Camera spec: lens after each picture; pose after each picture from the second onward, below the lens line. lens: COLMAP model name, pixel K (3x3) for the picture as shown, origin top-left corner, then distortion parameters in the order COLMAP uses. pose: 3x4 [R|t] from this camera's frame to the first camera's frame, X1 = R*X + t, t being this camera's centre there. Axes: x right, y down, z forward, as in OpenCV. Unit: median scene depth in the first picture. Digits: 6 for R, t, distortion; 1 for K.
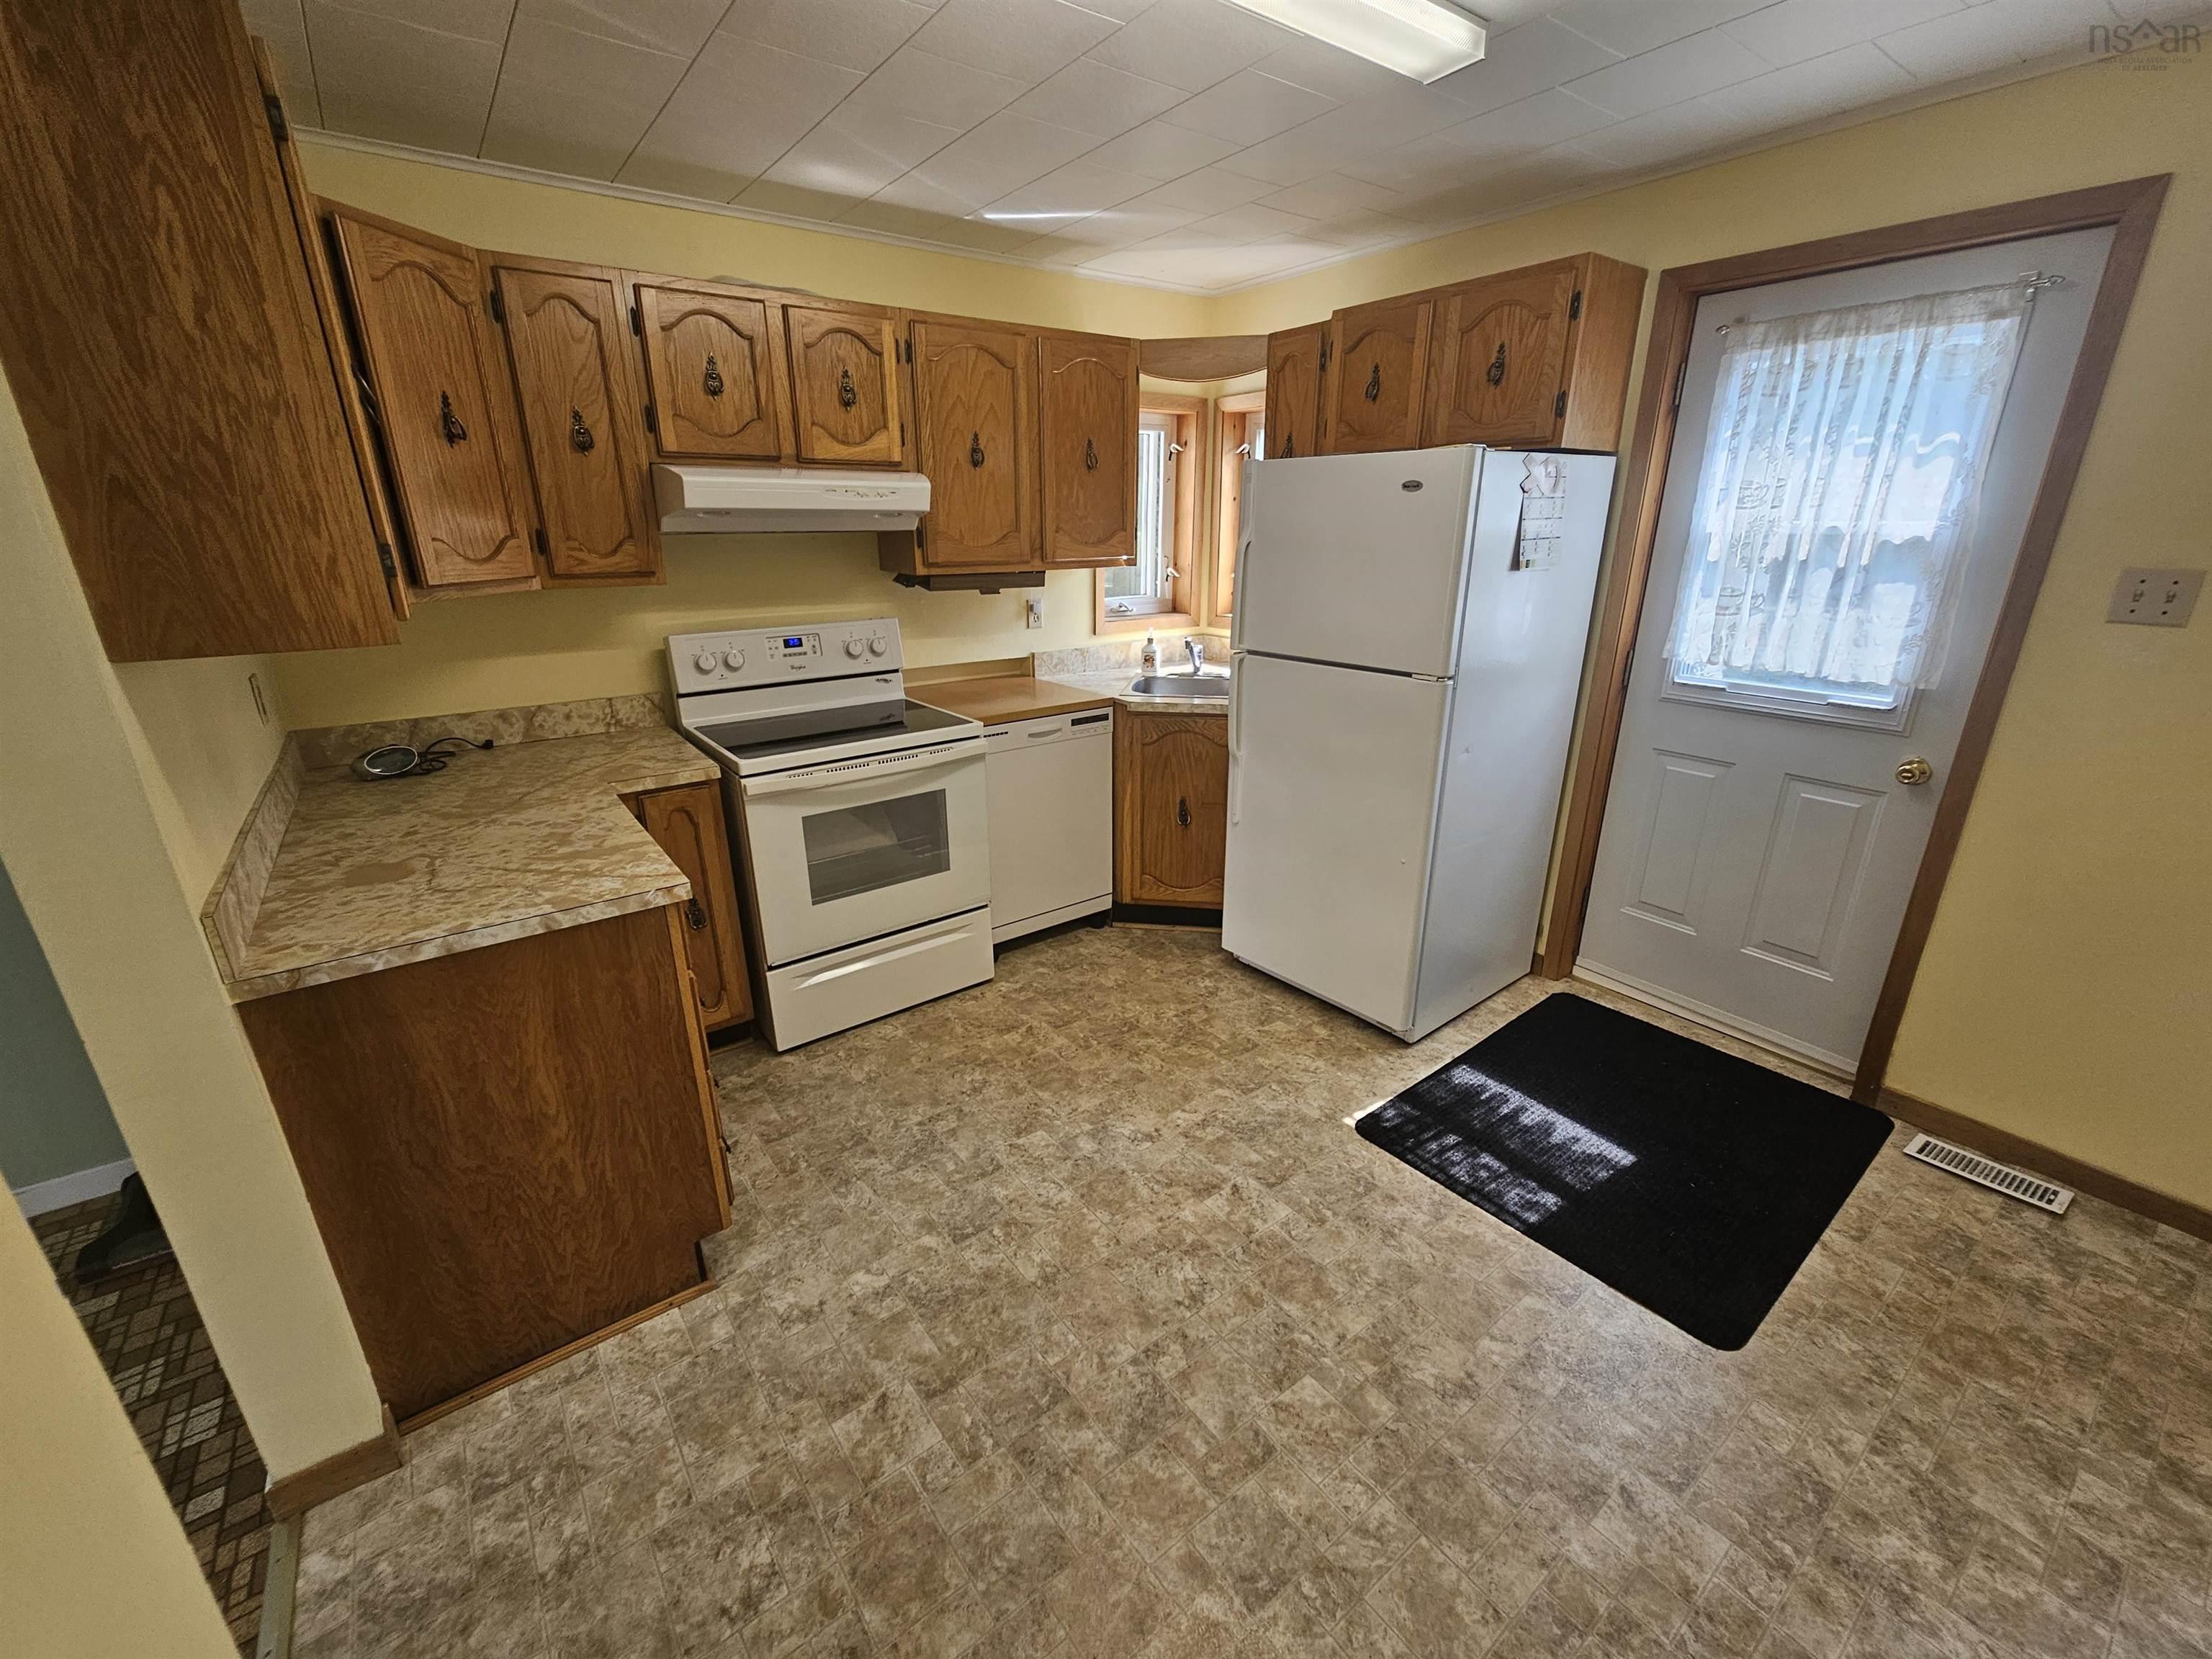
lens RADIAL K [[906.6, 0, 1100.8], [0, 906.6, 832.3], [0, 0, 1]] dist [0.001296, 0.000700]
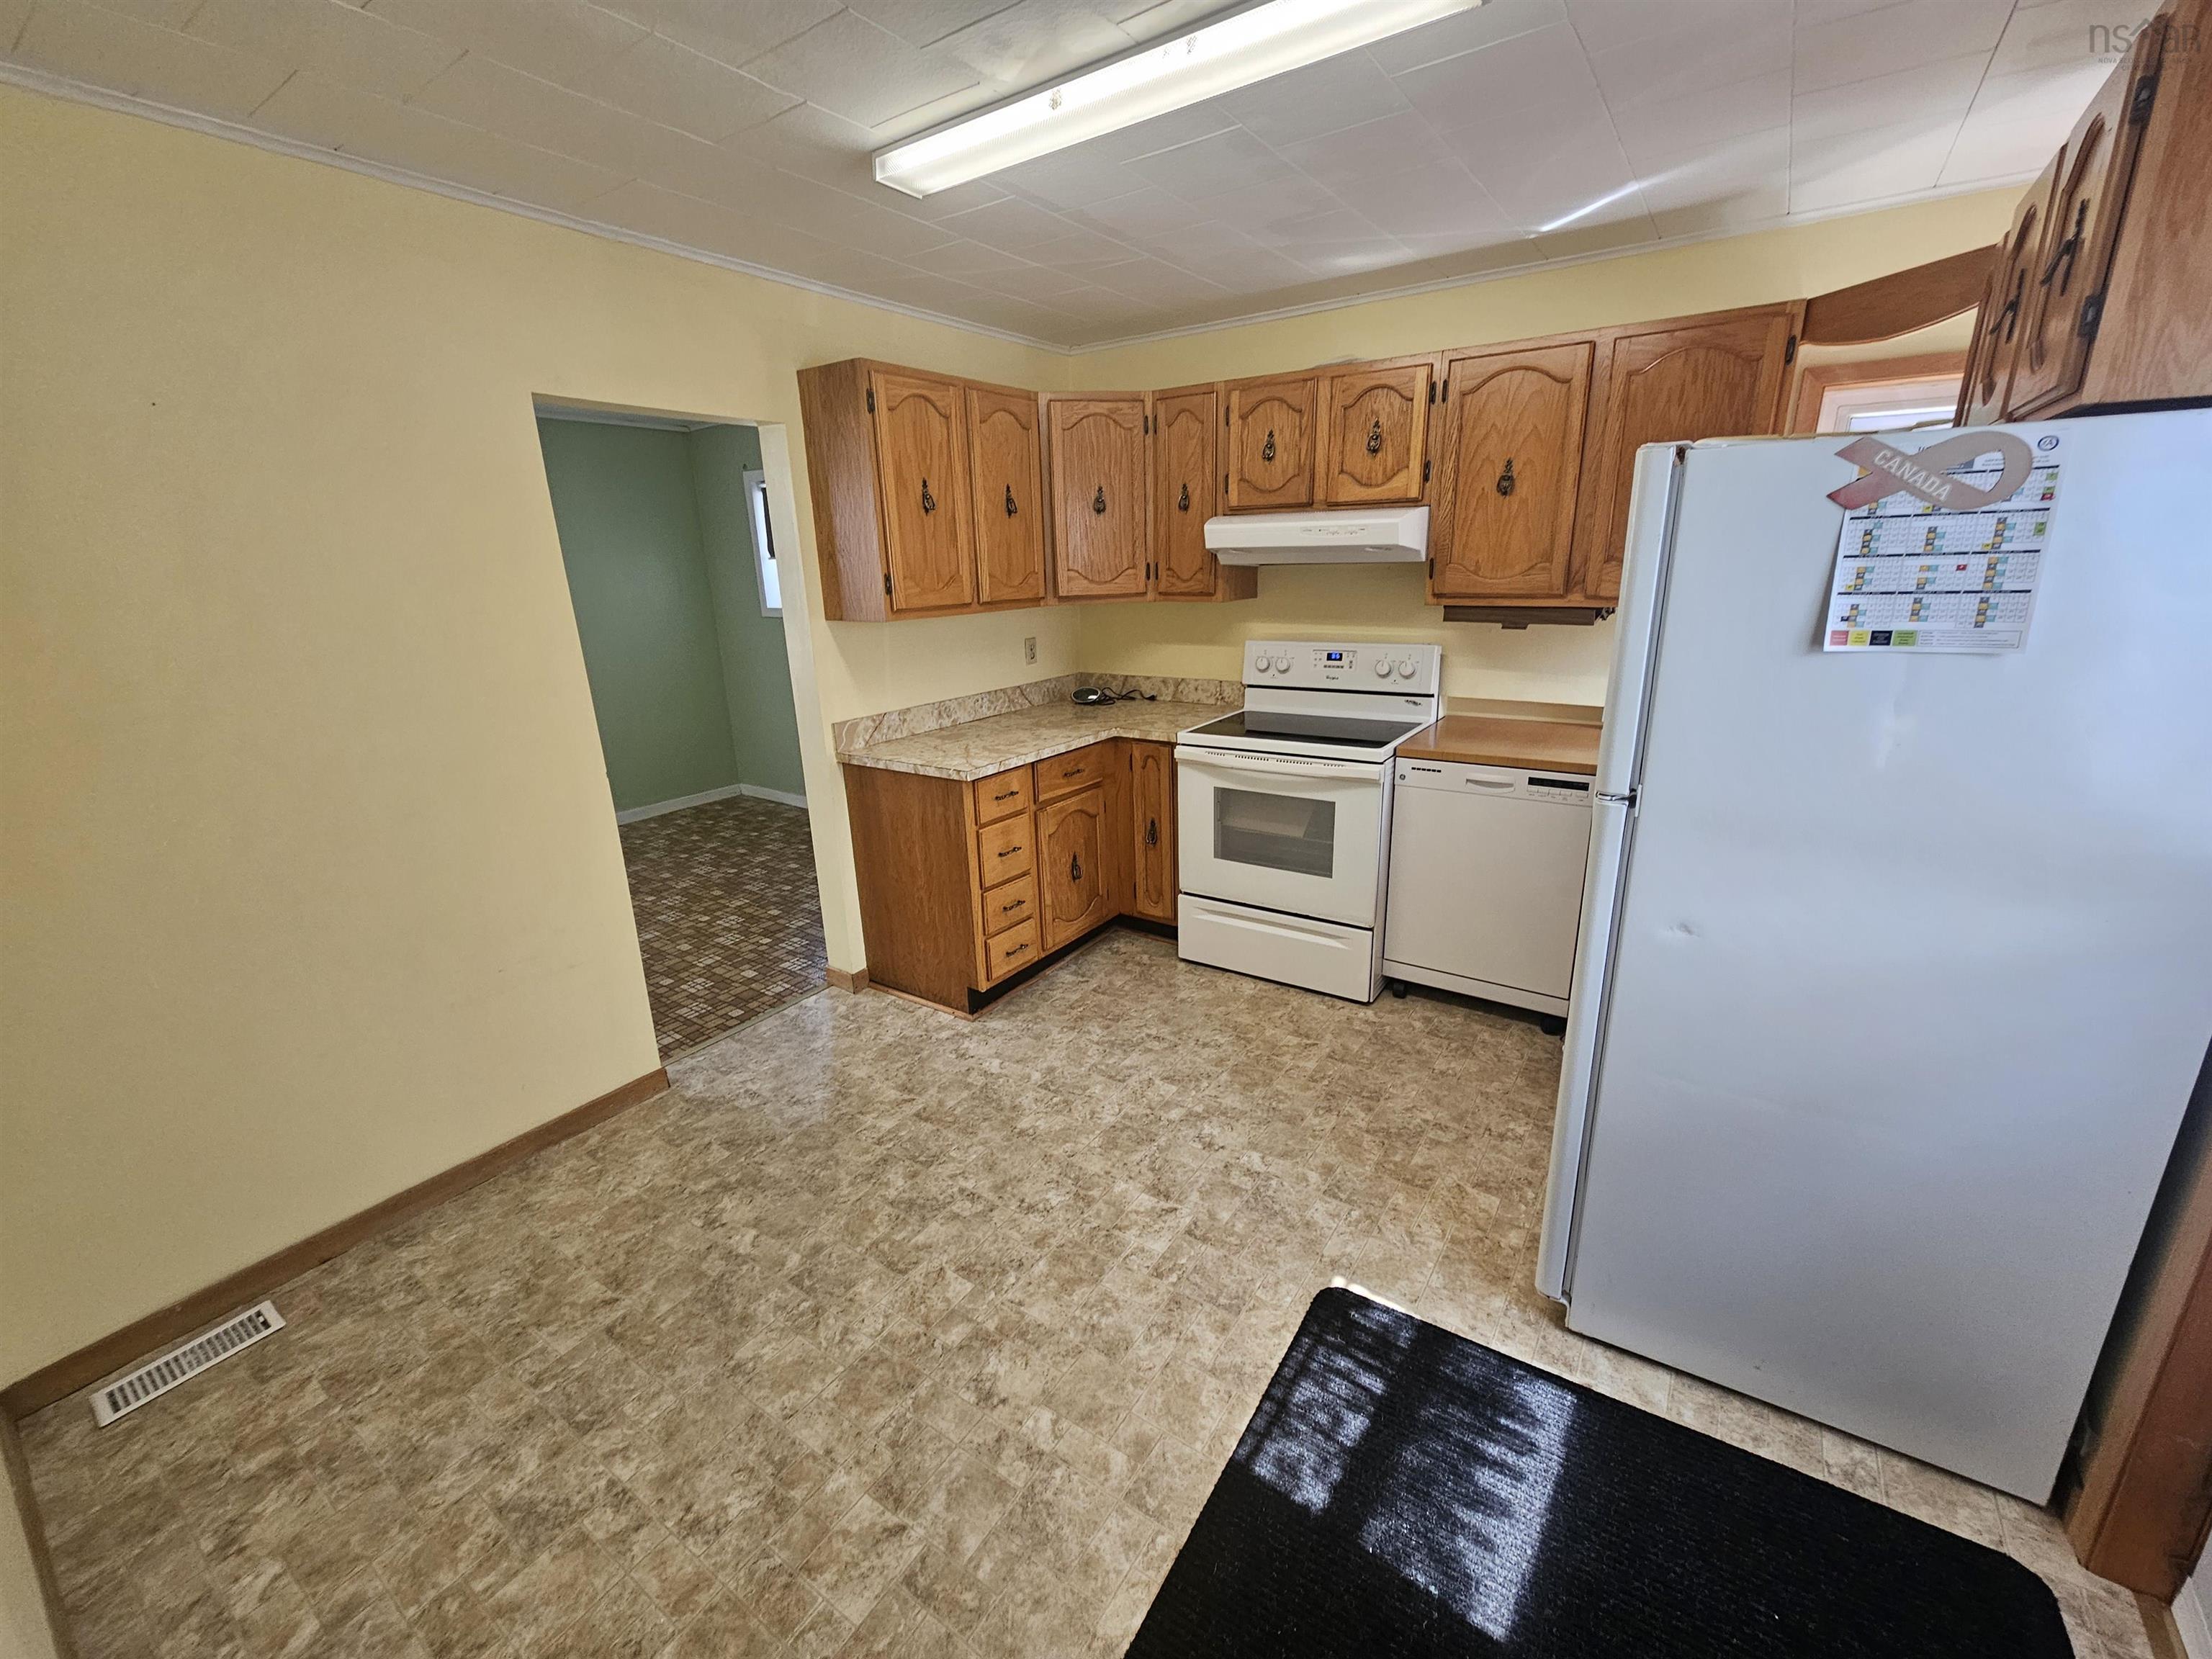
lens RADIAL K [[906.6, 0, 1109.7], [0, 906.6, 824.1], [0, 0, 1]] dist [0.001296, 0.000700]
pose [[0.326206, 0.268298, -0.906425, 0.859624], [-0.284452, 0.942294, 0.176546, -0.163203], [0.901486, 0.200244, 0.383700, 0.420846]]
